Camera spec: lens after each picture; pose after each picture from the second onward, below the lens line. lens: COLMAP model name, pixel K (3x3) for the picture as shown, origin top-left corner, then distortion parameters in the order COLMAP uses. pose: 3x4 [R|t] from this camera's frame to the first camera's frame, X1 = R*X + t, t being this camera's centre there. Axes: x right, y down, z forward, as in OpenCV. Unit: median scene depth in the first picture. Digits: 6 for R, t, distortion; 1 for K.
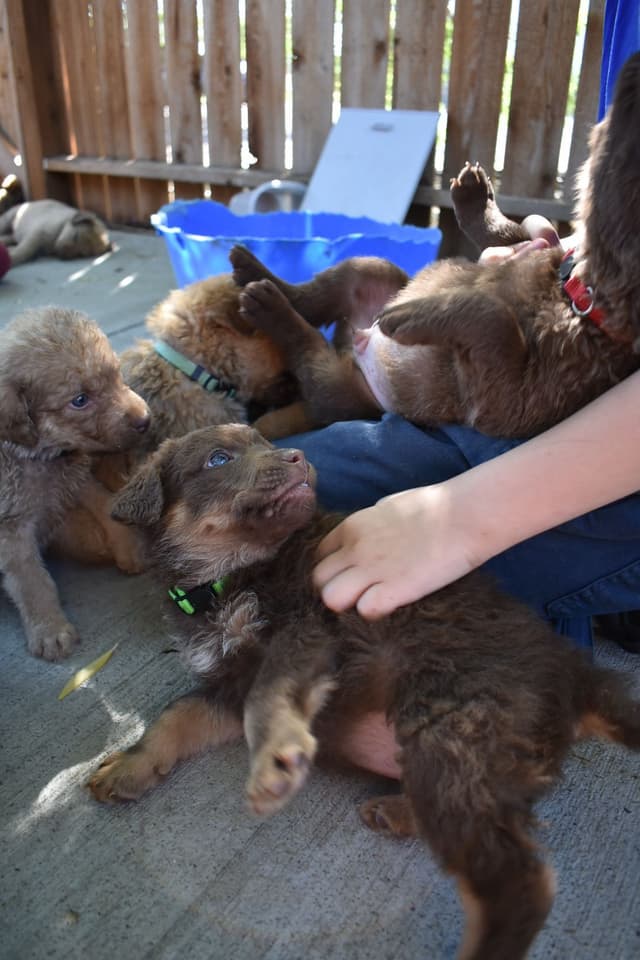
lens RADIAL K [[743.1, 0, 320.0], [0, 743.1, 480.0], [0, 0, 1]] dist [-0.102975, 0.017249]
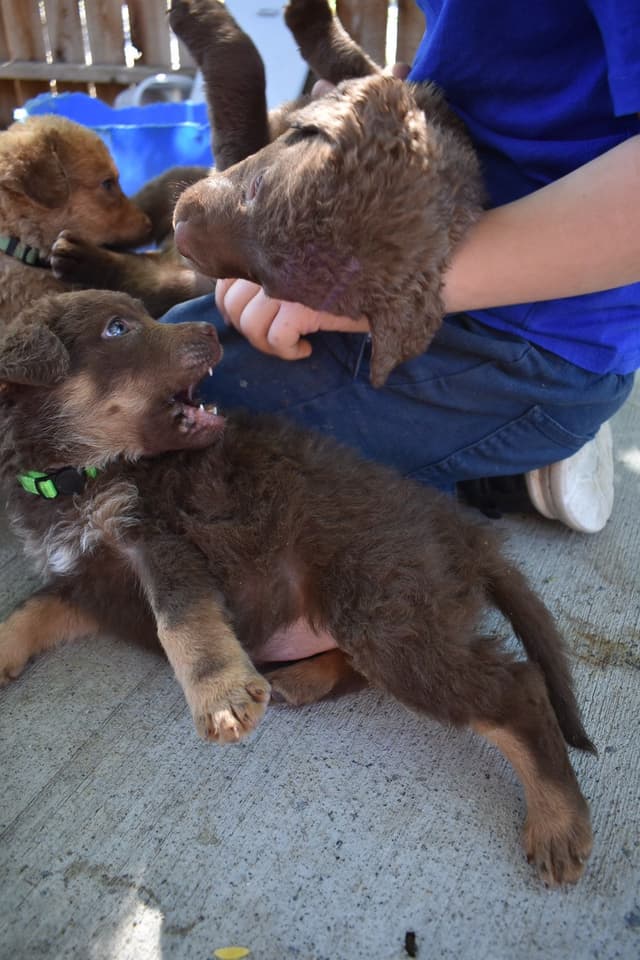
lens RADIAL K [[743.1, 0, 320.0], [0, 743.1, 480.0], [0, 0, 1]] dist [-0.102975, 0.017249]
pose [[0.994009, -0.069621, 0.084251, 0.125257], [0.059740, 0.991614, 0.114597, 0.069499], [-0.091523, -0.108877, 0.989833, 0.019230]]
